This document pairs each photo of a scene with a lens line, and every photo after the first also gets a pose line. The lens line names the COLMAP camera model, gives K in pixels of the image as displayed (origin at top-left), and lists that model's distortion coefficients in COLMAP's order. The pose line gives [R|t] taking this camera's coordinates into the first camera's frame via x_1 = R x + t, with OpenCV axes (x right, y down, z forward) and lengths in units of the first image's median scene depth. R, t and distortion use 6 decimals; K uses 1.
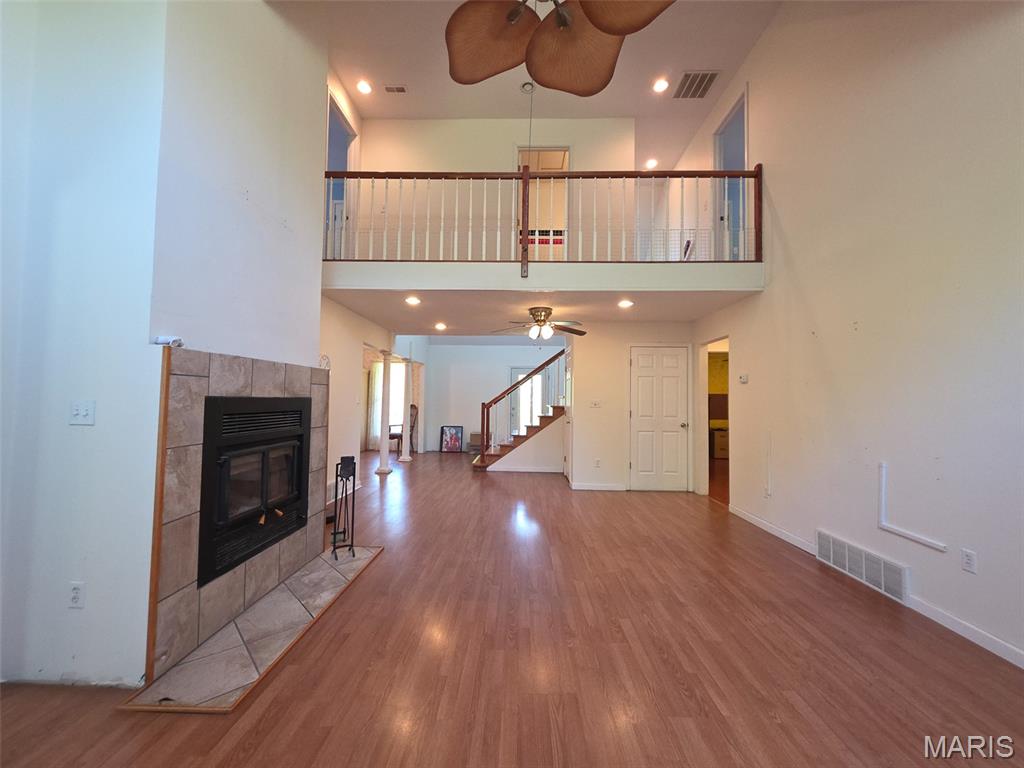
lens RADIAL K [[410.0, 0, 510.4], [0, 410.0, 385.1], [0, 0, 1]] dist [0.002992, -0.000772]
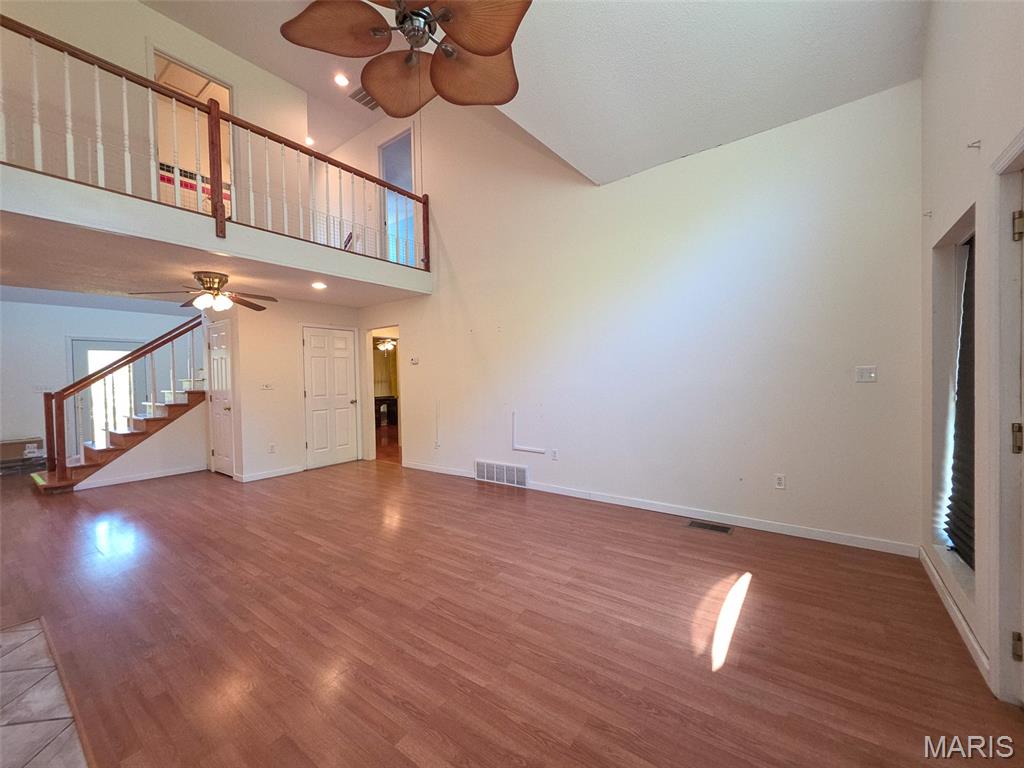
lens RADIAL K [[410.0, 0, 510.4], [0, 410.0, 385.1], [0, 0, 1]] dist [0.002992, -0.000772]
pose [[0.575345, -0.041213, 0.816872, -0.318662], [-0.001161, 0.998688, 0.051204, -0.005322], [-0.817910, -0.030408, 0.574542, 0.022575]]
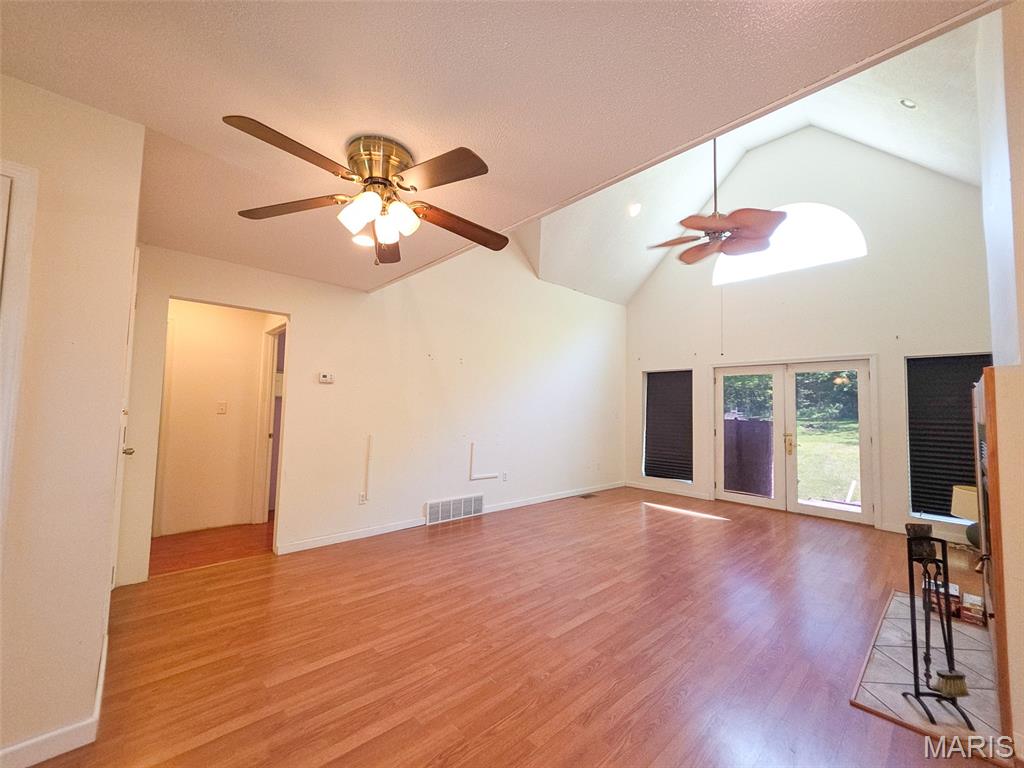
lens RADIAL K [[410.0, 0, 510.4], [0, 410.0, 385.1], [0, 0, 1]] dist [0.002992, -0.000772]
pose [[-0.698773, 0.014714, 0.715192, -0.309349], [-0.057396, 0.995412, -0.076557, 0.043179], [-0.713037, -0.094545, -0.694722, 1.373602]]
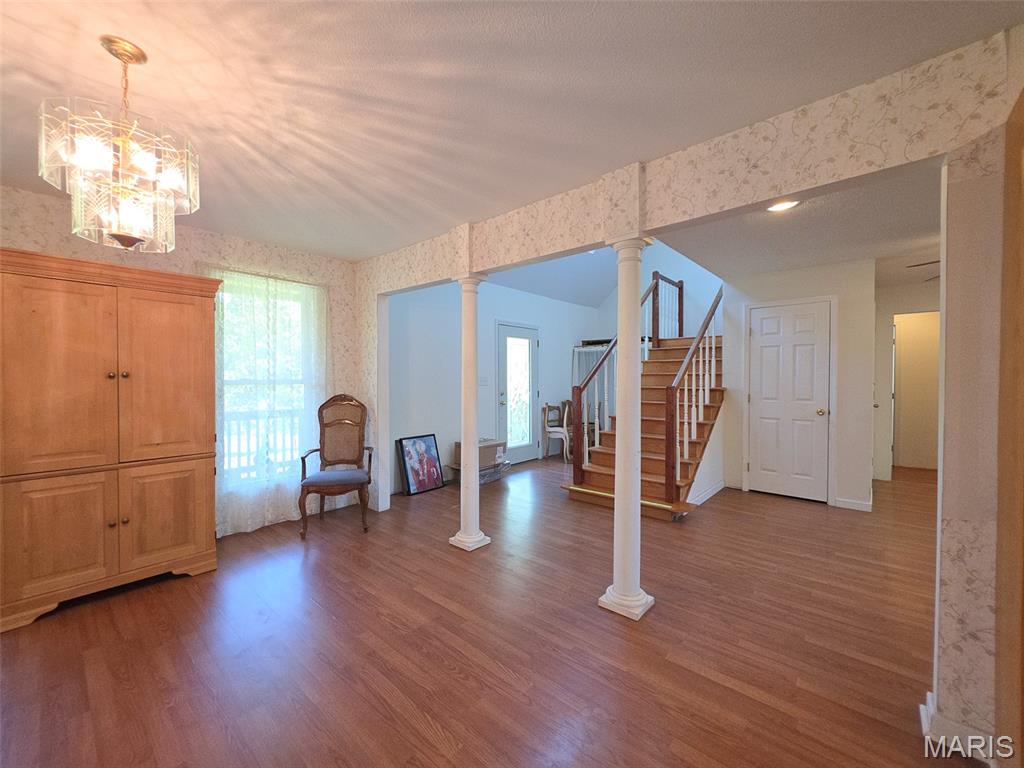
lens RADIAL K [[410.0, 0, 510.4], [0, 410.0, 385.1], [0, 0, 1]] dist [0.002992, -0.000772]
pose [[0.641046, -0.028120, 0.766987, -0.995163], [-0.018291, 0.998485, 0.051895, 0.030812], [-0.767285, -0.047296, 0.639560, 1.391930]]
